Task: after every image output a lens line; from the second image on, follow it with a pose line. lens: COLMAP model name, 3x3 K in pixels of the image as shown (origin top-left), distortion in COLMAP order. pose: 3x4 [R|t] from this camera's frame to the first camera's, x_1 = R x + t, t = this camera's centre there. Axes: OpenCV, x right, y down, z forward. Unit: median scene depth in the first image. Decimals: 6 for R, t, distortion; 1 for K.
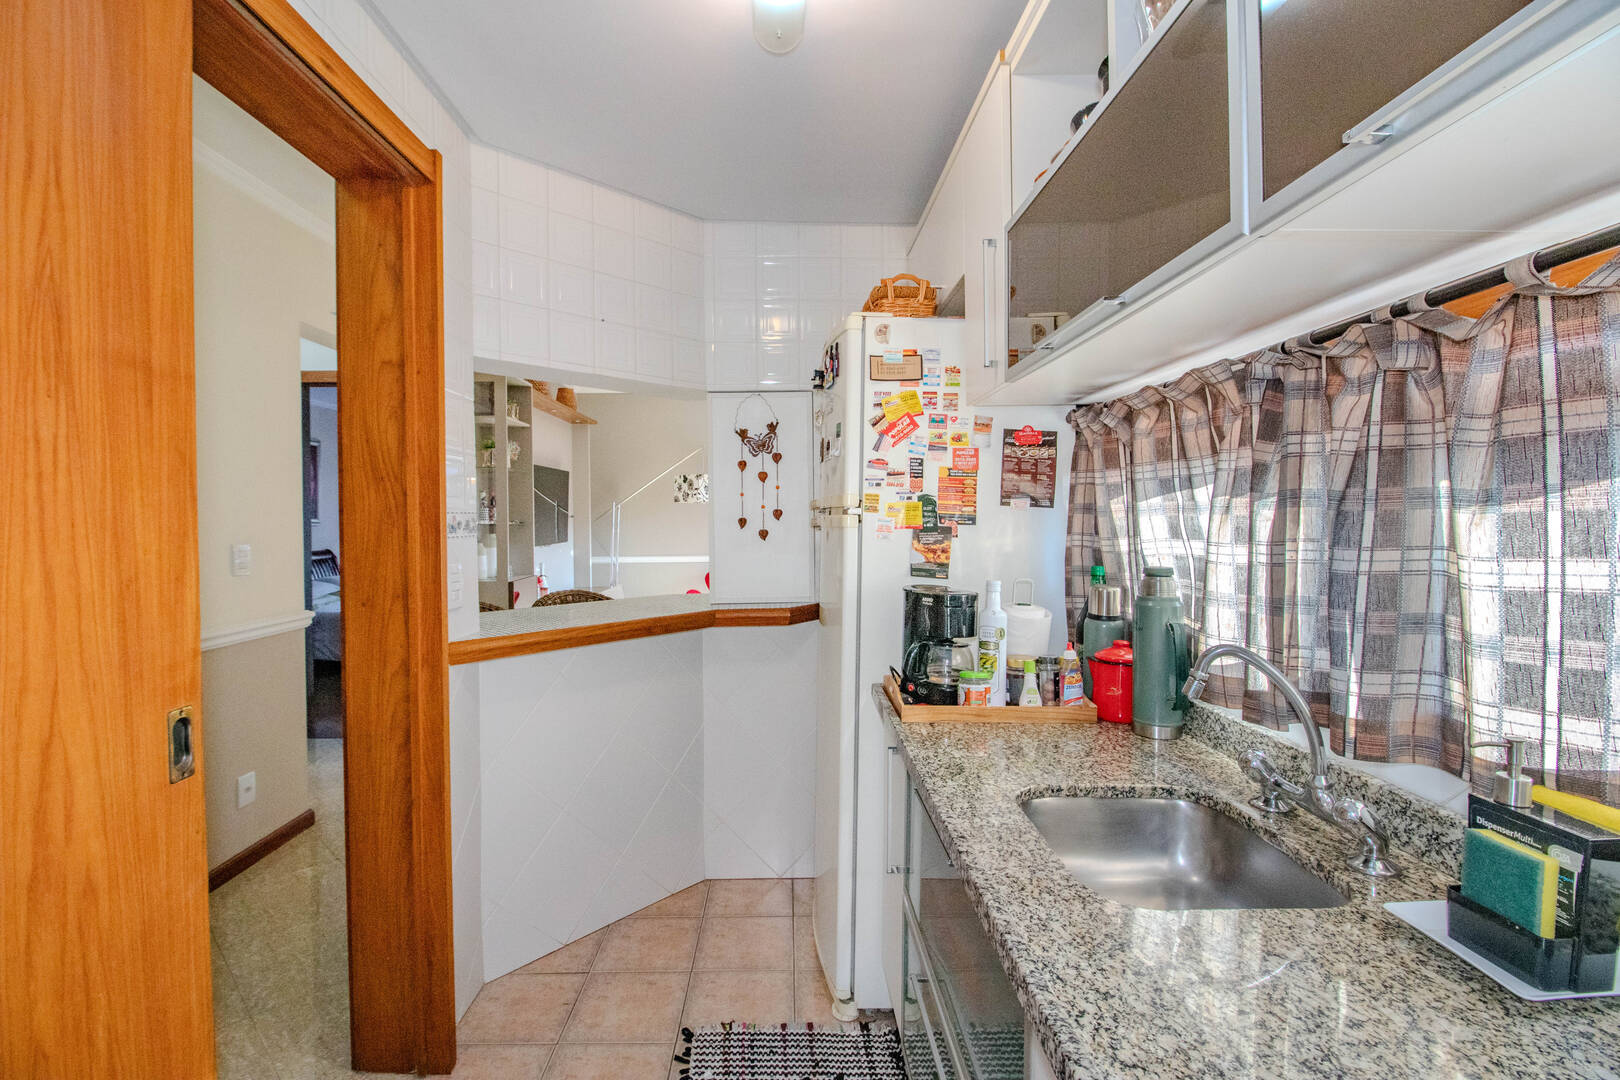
lens RADIAL K [[744.1, 0, 790.9], [0, 744.1, 526.4], [0, 0, 1]] dist [0.000853, -0.012767]
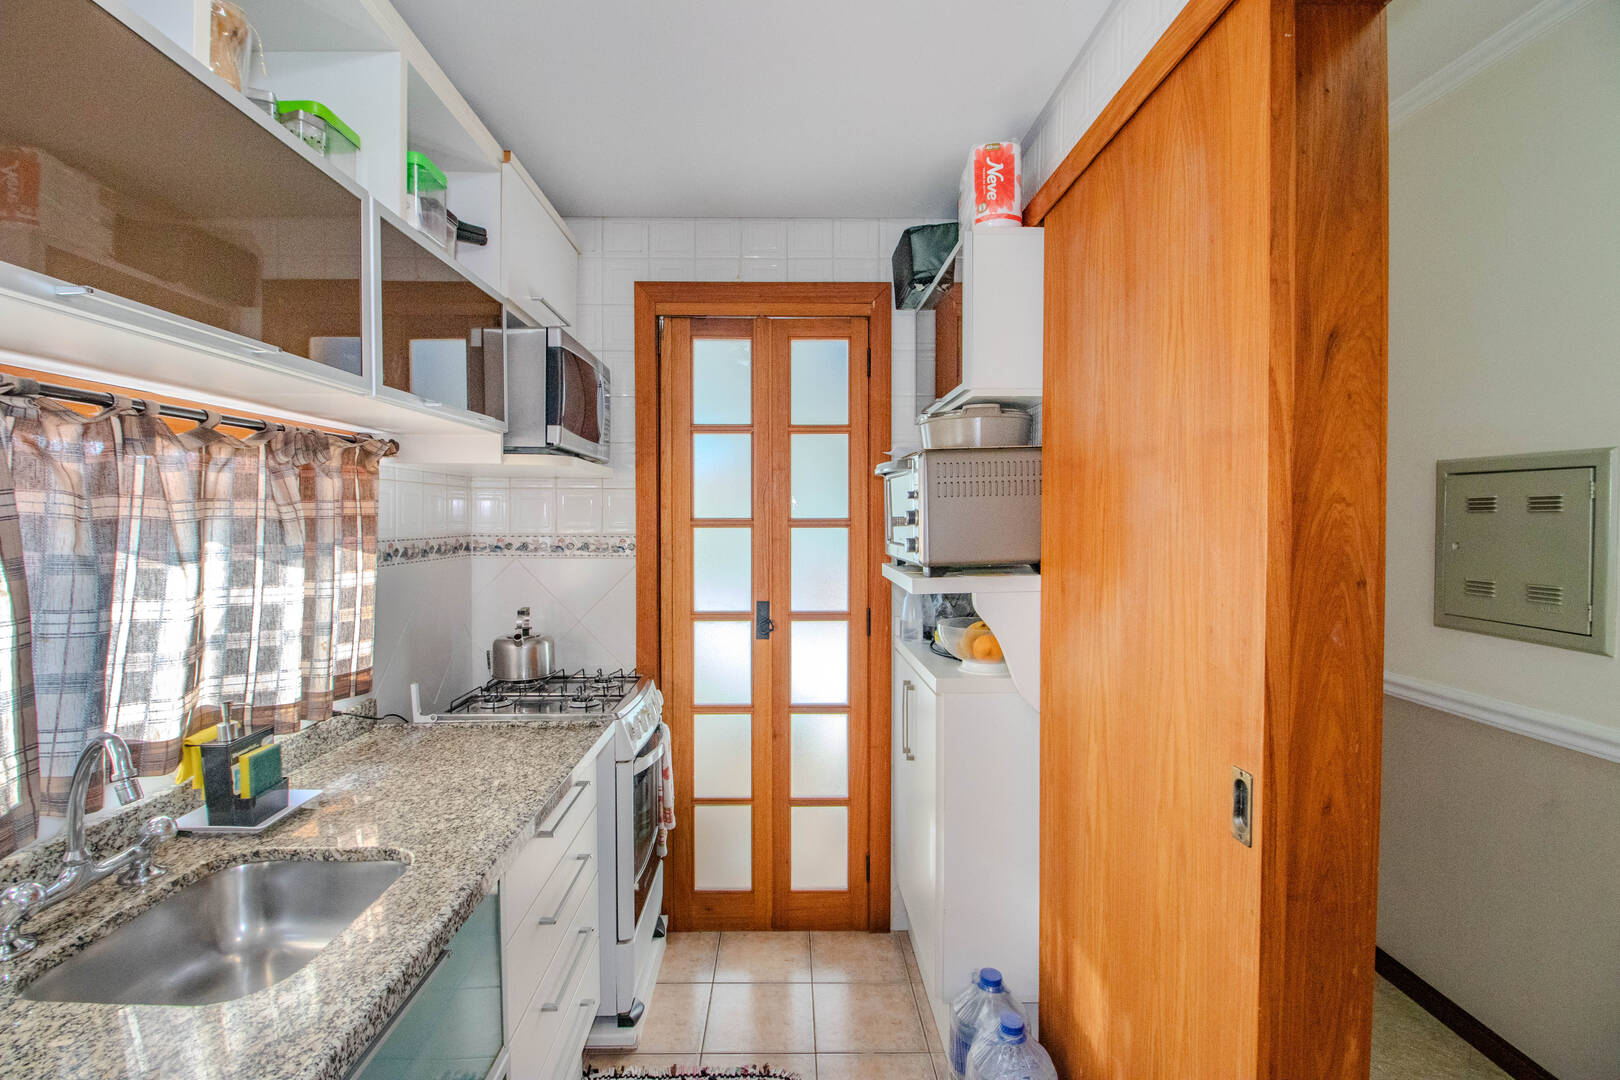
lens RADIAL K [[744.1, 0, 790.9], [0, 744.1, 526.4], [0, 0, 1]] dist [0.000853, -0.012767]
pose [[-0.999975, 0.007102, -0.000698, -0.285520], [0.007084, 0.999723, 0.022438, -0.132294], [0.000857, 0.022433, -0.999748, 2.497429]]
